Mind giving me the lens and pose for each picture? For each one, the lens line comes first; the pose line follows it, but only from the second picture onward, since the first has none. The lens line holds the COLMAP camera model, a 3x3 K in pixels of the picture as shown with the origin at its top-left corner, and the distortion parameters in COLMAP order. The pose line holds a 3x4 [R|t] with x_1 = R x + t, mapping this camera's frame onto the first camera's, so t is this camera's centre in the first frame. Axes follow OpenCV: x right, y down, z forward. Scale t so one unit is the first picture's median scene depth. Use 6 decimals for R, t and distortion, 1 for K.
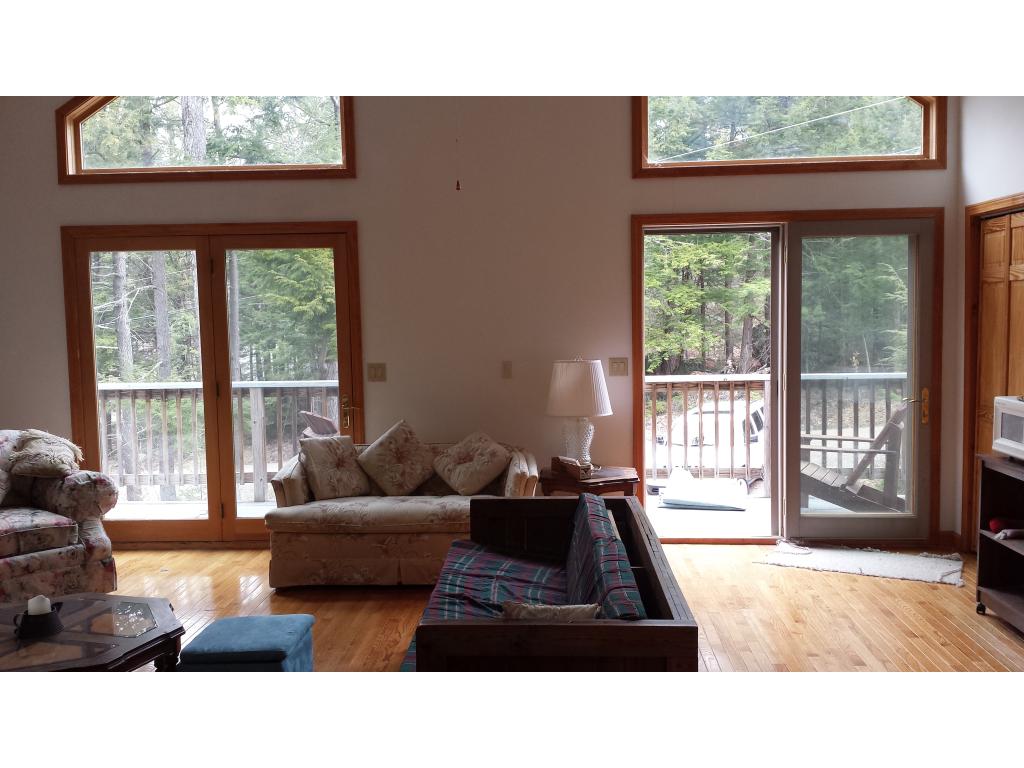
lens RADIAL K [[927.9, 0, 512.0], [0, 927.9, 384.0], [0, 0, 1]] dist [-0.002499, -0.006805]
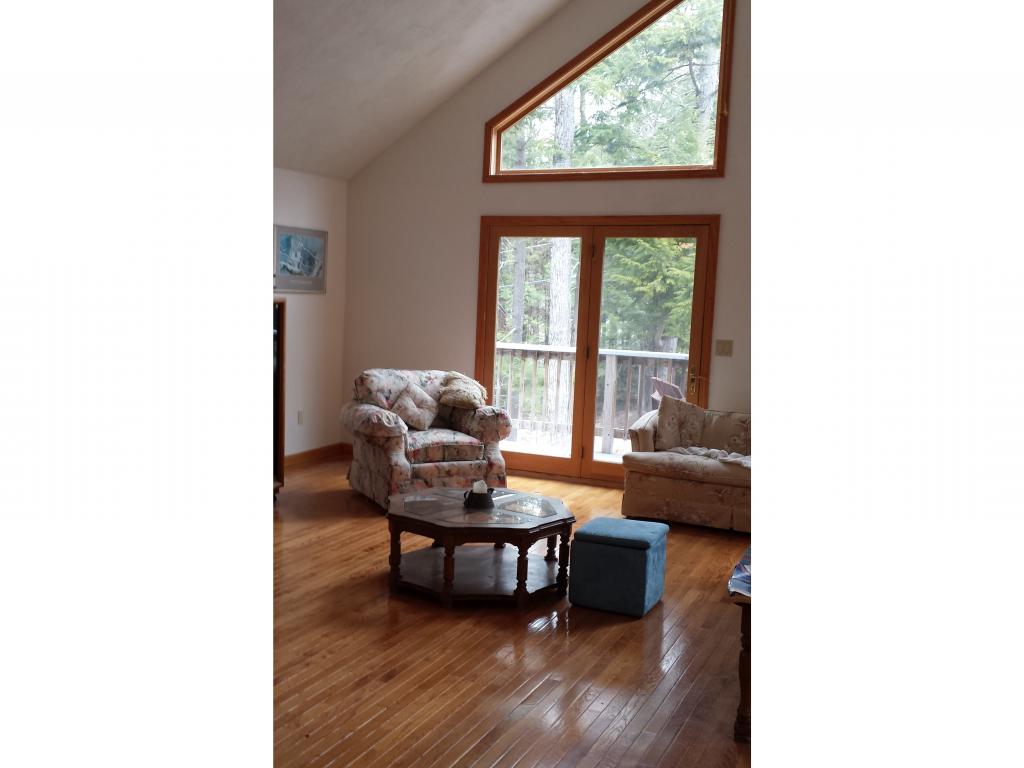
lens RADIAL K [[914.9, 0, 474.6], [0, 914.9, 389.2], [0, 0, 1]] dist [0.115352, 0.000990]
pose [[0.922246, 0.089345, -0.376138, 0.003124], [-0.079098, 0.995955, 0.042633, 0.016122], [0.378425, -0.009566, 0.925582, -0.198977]]
